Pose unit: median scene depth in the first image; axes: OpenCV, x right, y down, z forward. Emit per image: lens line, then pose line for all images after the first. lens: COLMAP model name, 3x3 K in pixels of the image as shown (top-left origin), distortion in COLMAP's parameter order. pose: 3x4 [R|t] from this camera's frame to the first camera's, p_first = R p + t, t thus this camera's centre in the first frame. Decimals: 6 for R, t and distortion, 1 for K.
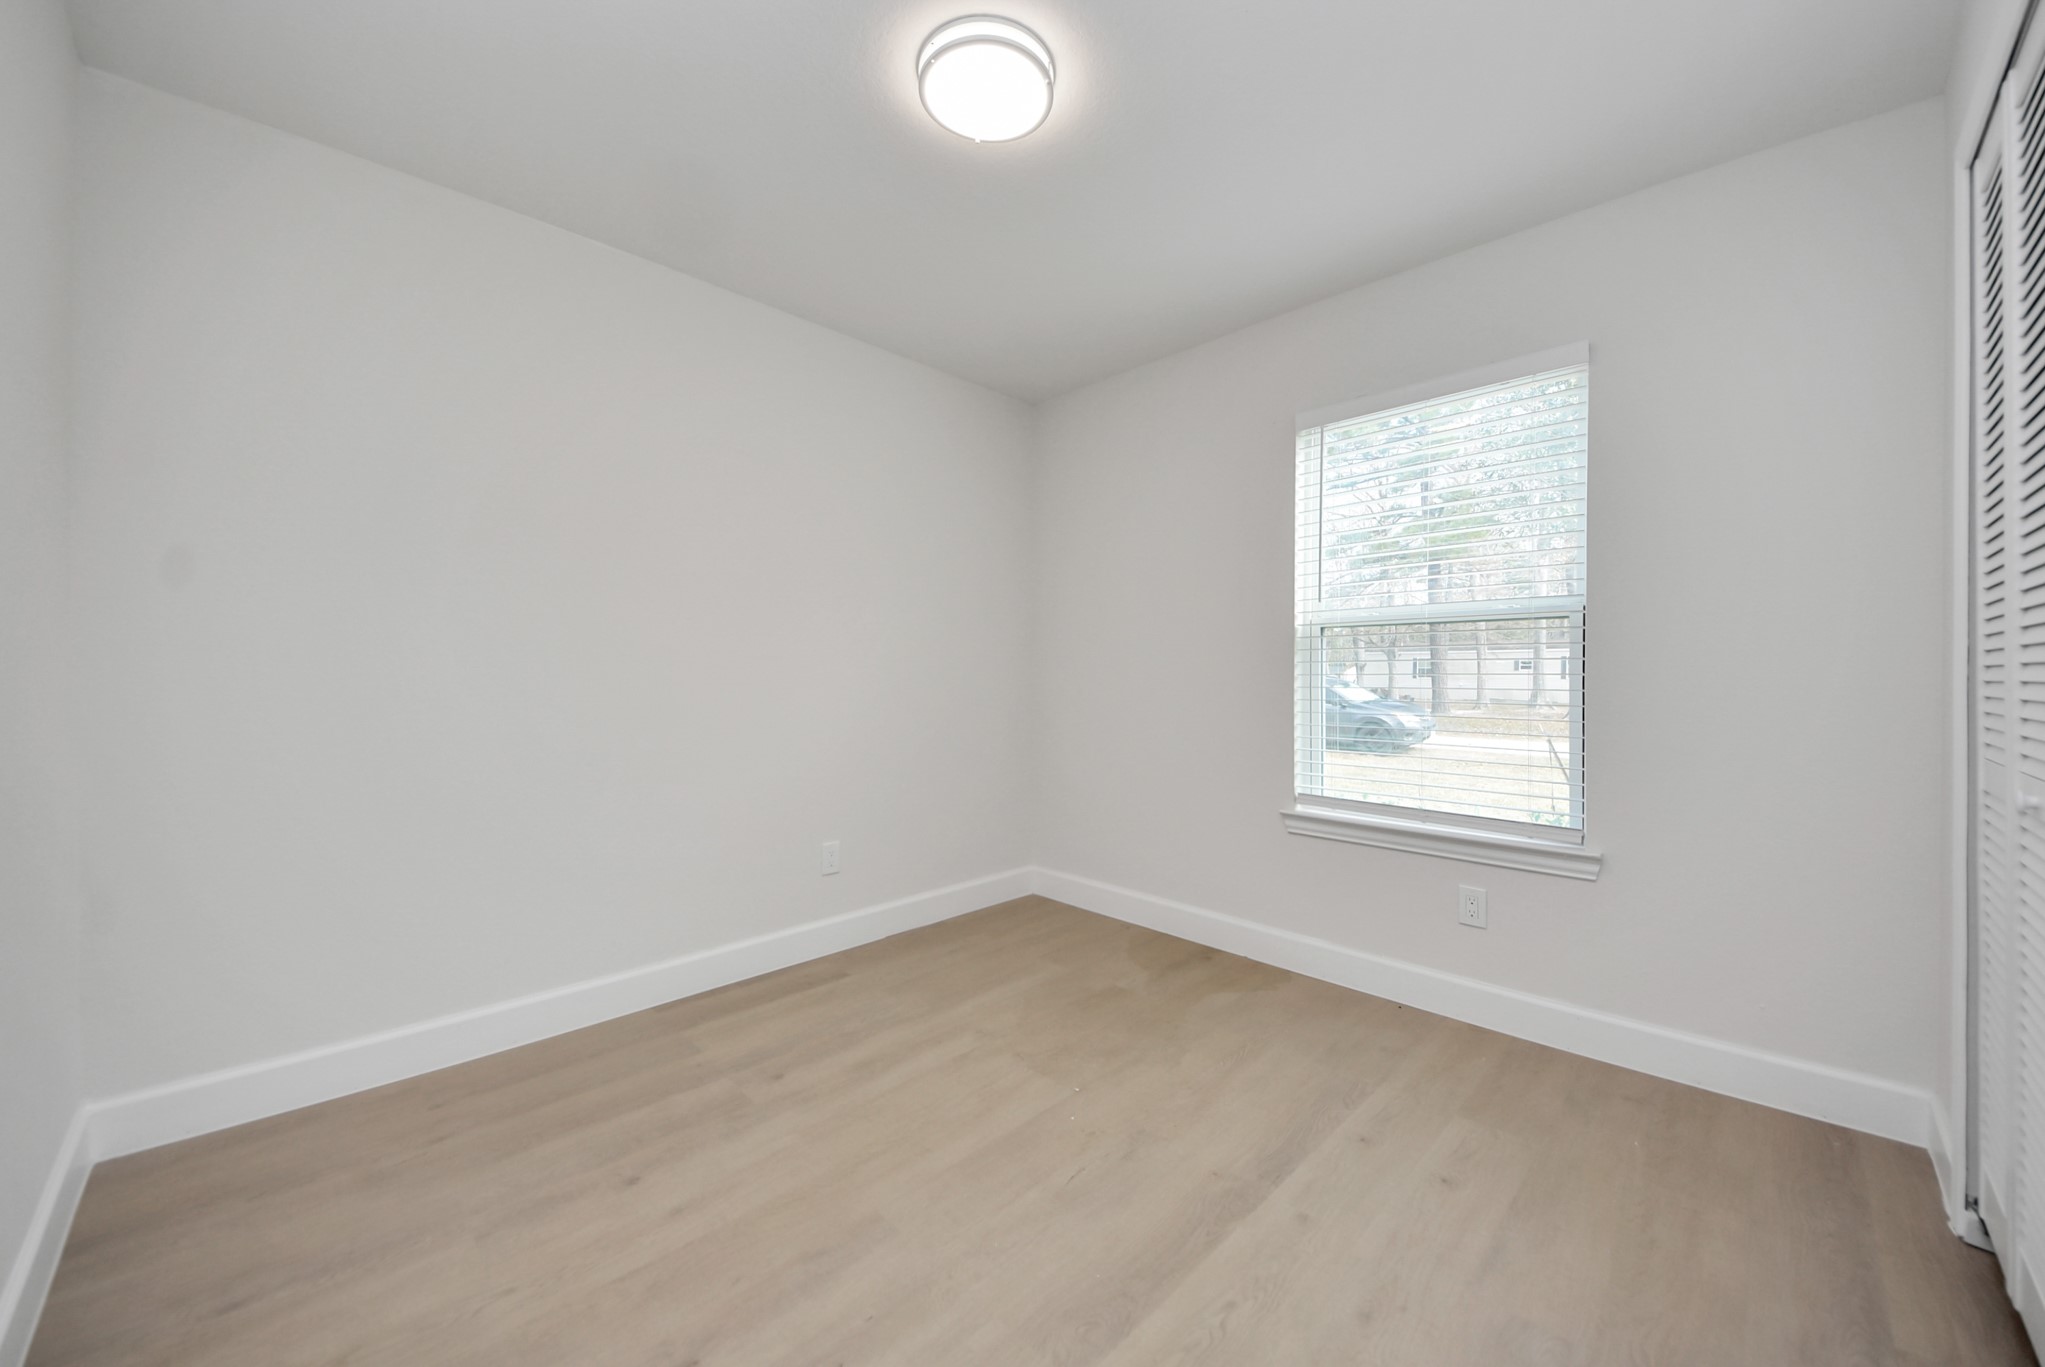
lens RADIAL K [[756.9, 0, 1064.4], [0, 756.9, 672.5], [0, 0, 1]] dist [0.015601, -0.000379]
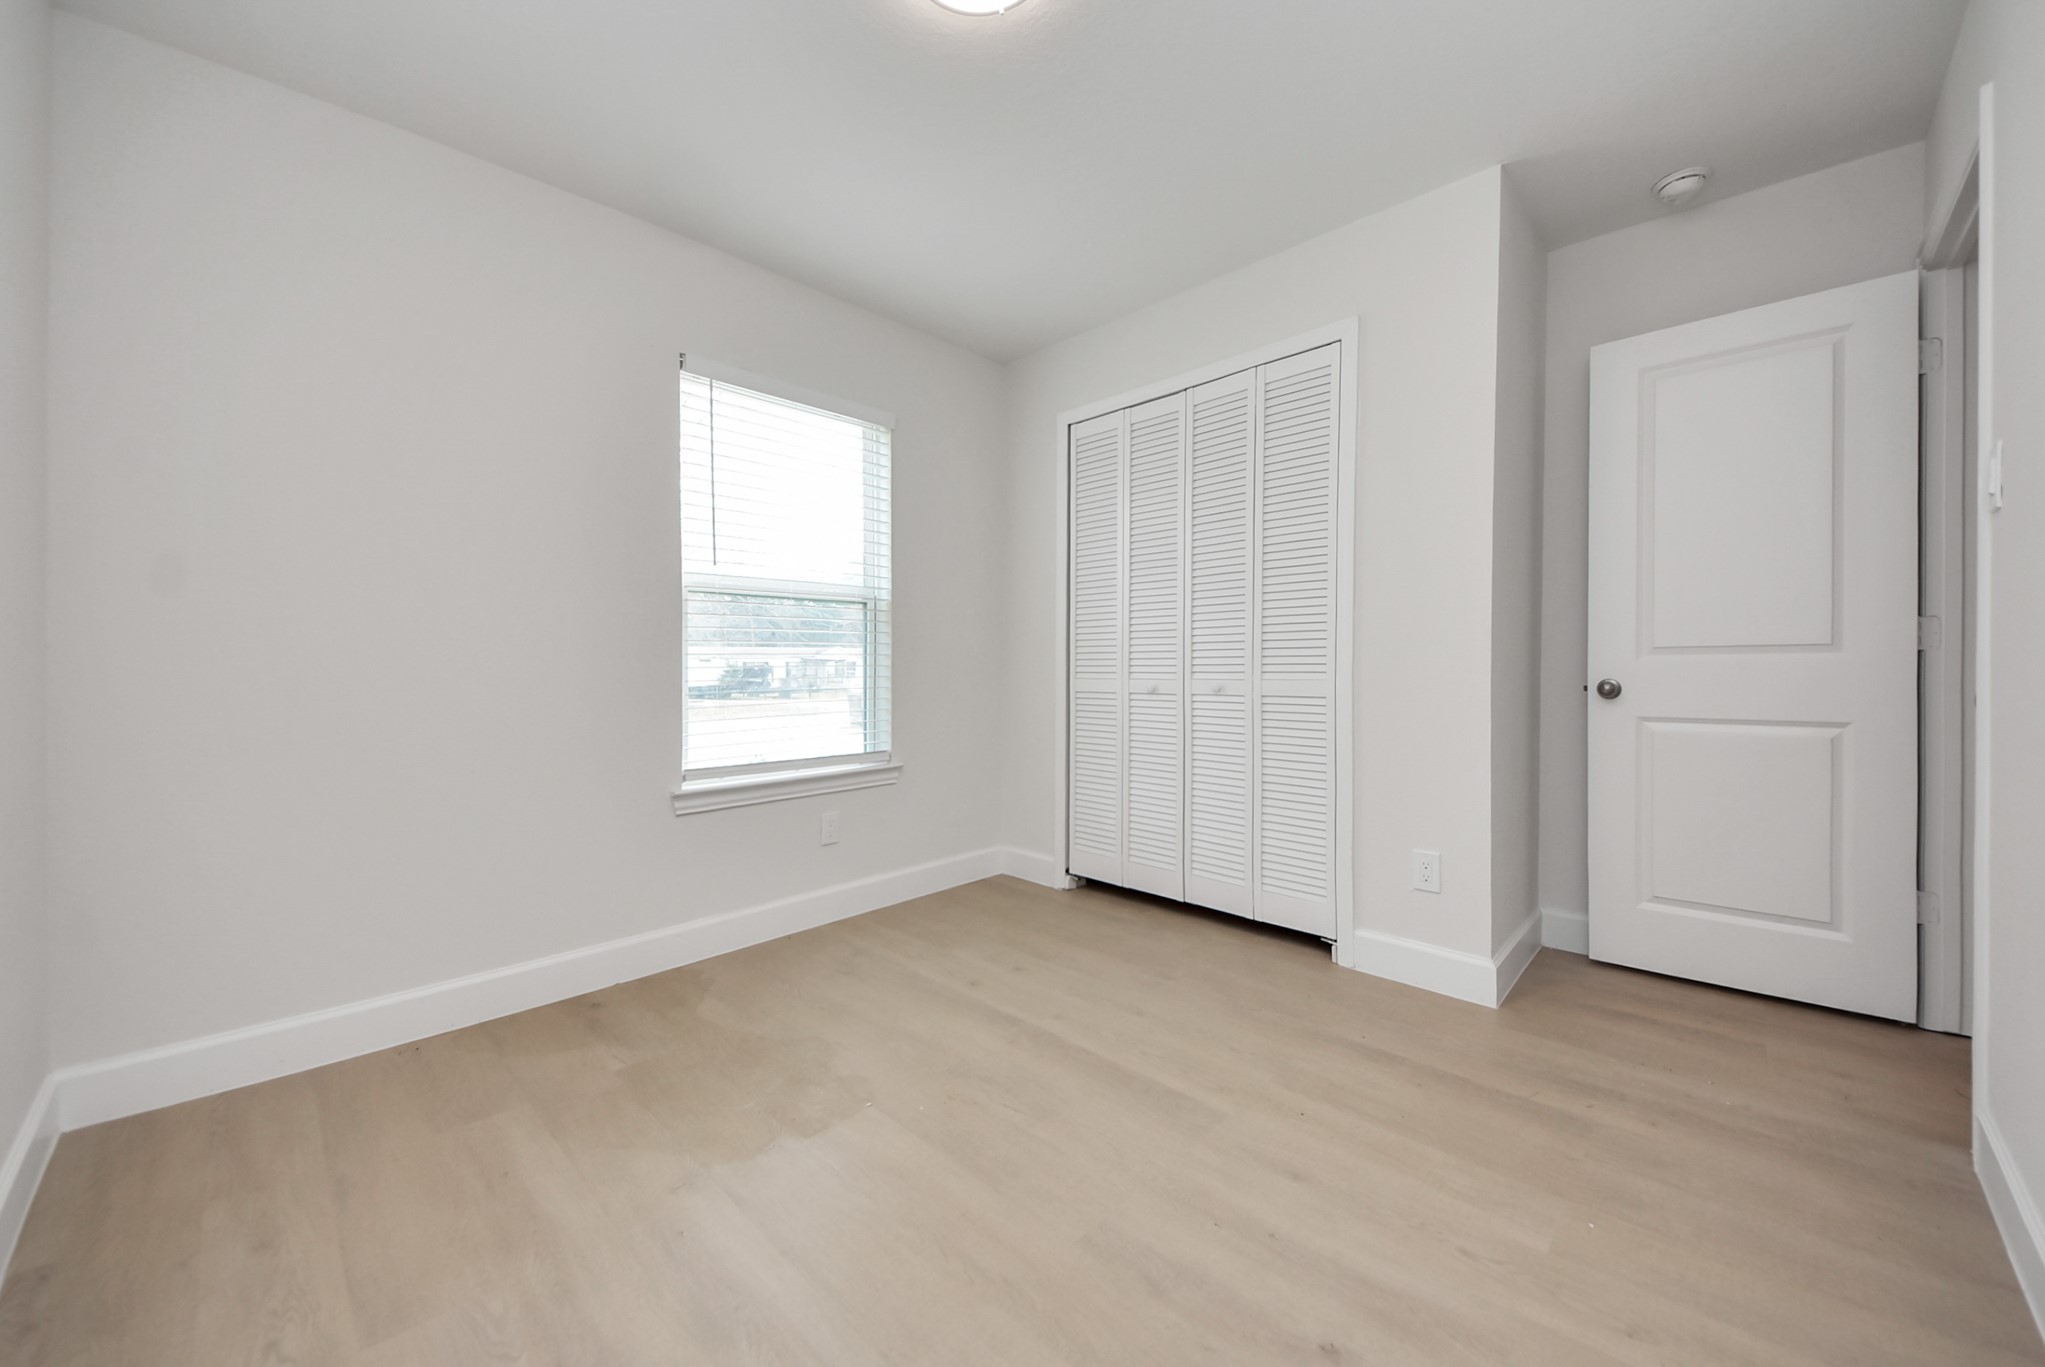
lens RADIAL K [[756.9, 0, 1022.6], [0, 756.9, 683.3], [0, 0, 1]] dist [0.015601, -0.000379]
pose [[0.025143, -0.030343, 0.999223, -0.622810], [0.008639, 0.999509, 0.030134, 0.032428], [-0.999647, 0.007874, 0.025393, 0.597163]]
